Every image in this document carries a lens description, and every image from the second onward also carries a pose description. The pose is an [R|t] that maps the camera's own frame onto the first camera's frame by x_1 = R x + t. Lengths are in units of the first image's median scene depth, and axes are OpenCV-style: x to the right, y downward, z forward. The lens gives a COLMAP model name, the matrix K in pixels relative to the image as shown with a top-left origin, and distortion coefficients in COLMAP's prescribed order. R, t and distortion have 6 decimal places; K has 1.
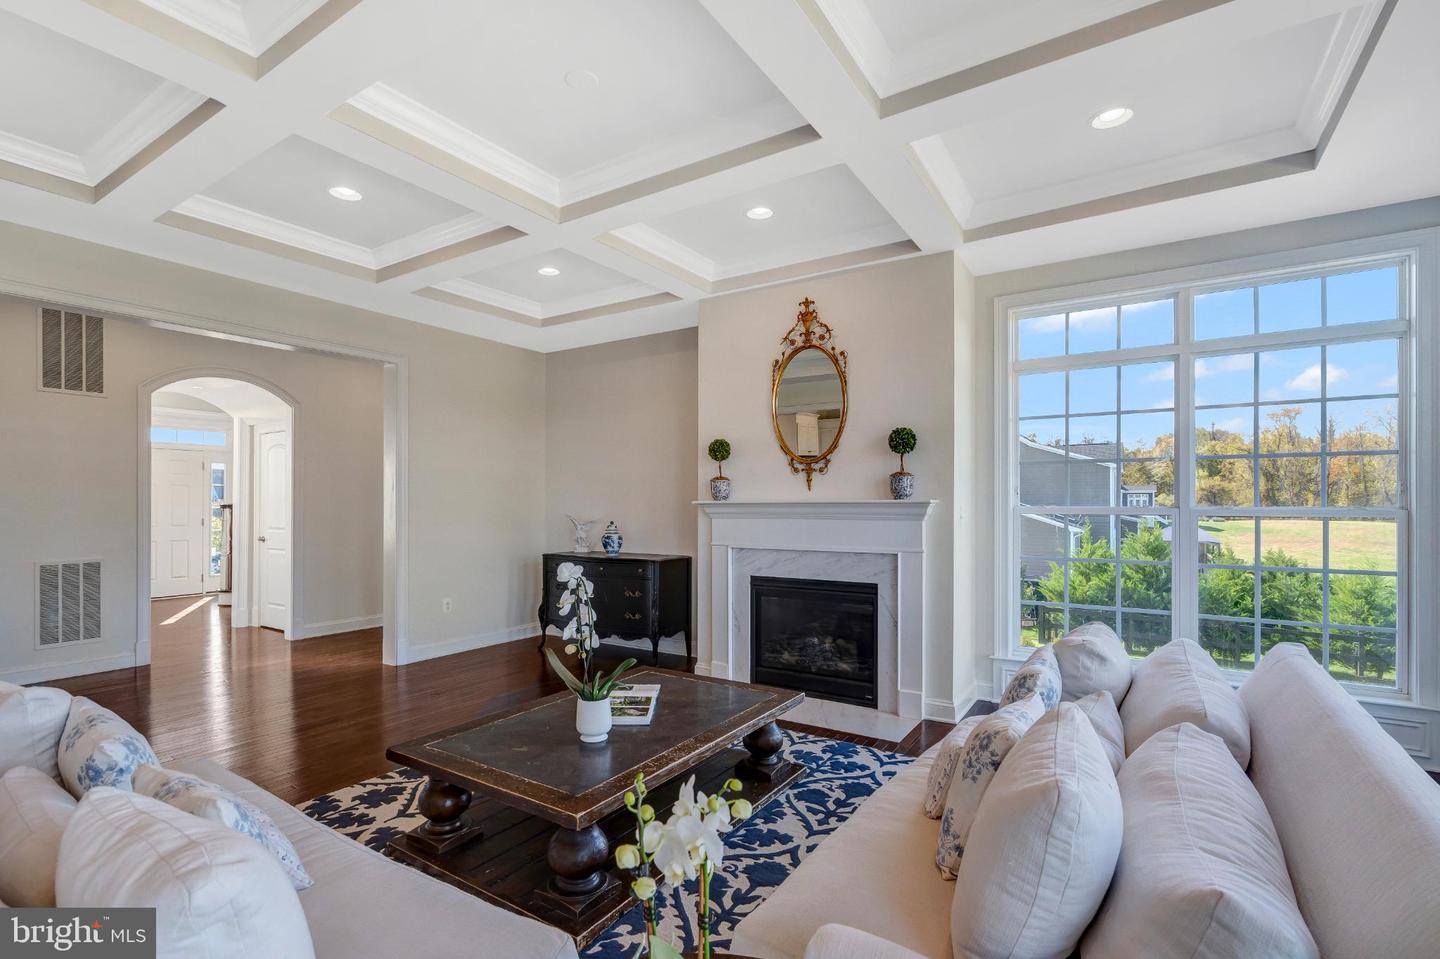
lens RADIAL K [[665.9, 0, 692.5], [0, 665.9, 500.2], [0, 0, 1]] dist [-0.004483, 0.002534]
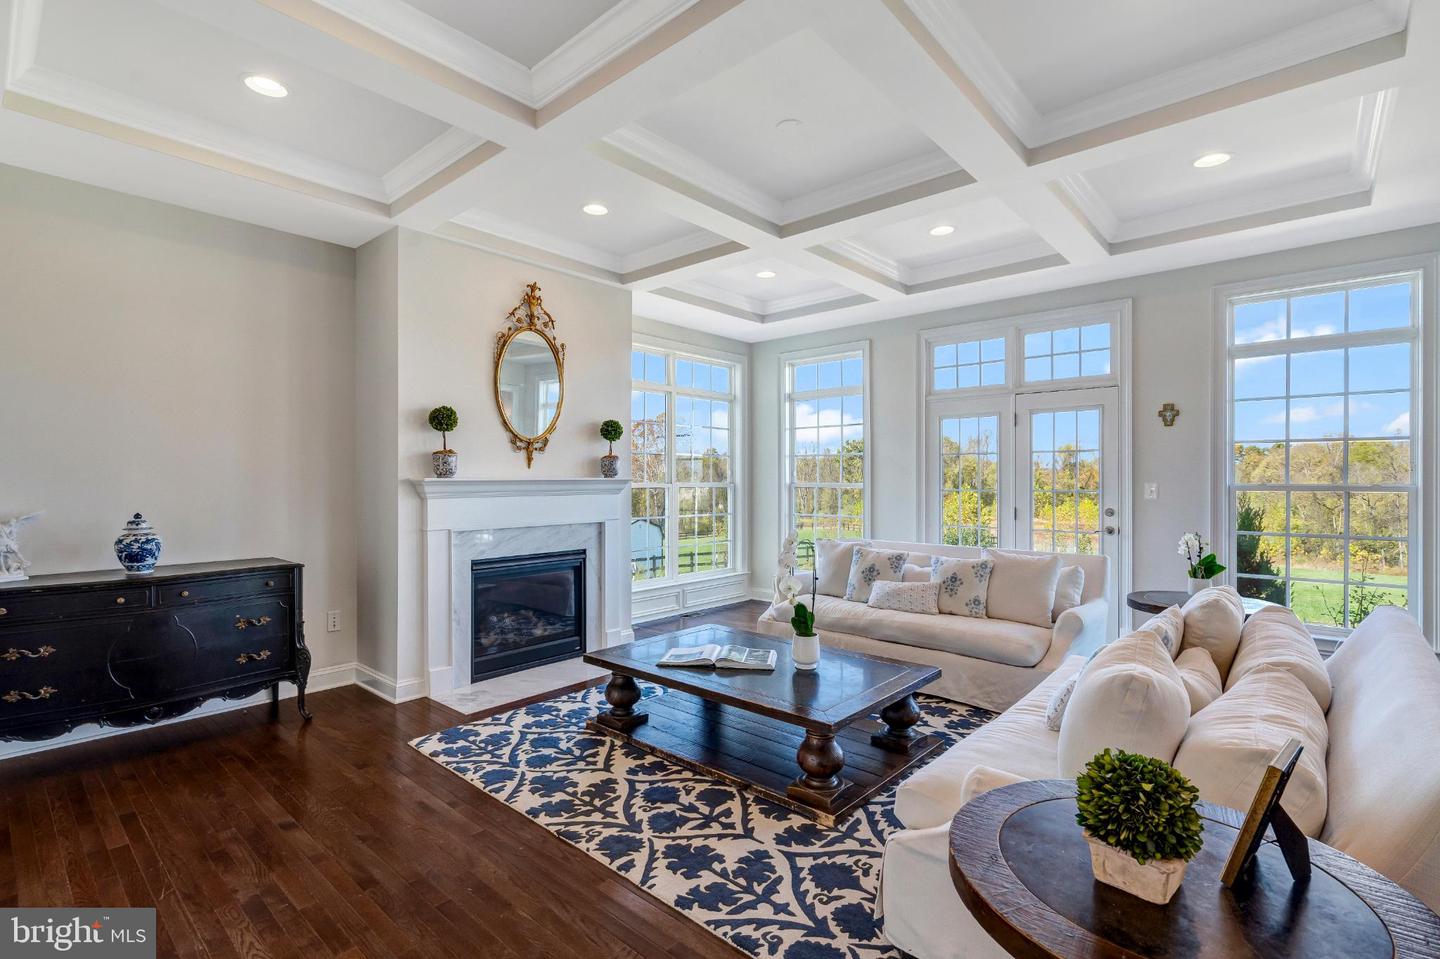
lens RADIAL K [[665.9, 0, 729.6], [0, 665.9, 479.0], [0, 0, 1]] dist [-0.004483, 0.002534]
pose [[0.123754, 0.003793, 0.992306, -0.812379], [0.002319, 0.999989, -0.004112, 0.006518], [-0.992310, 0.002810, 0.123744, 0.568075]]
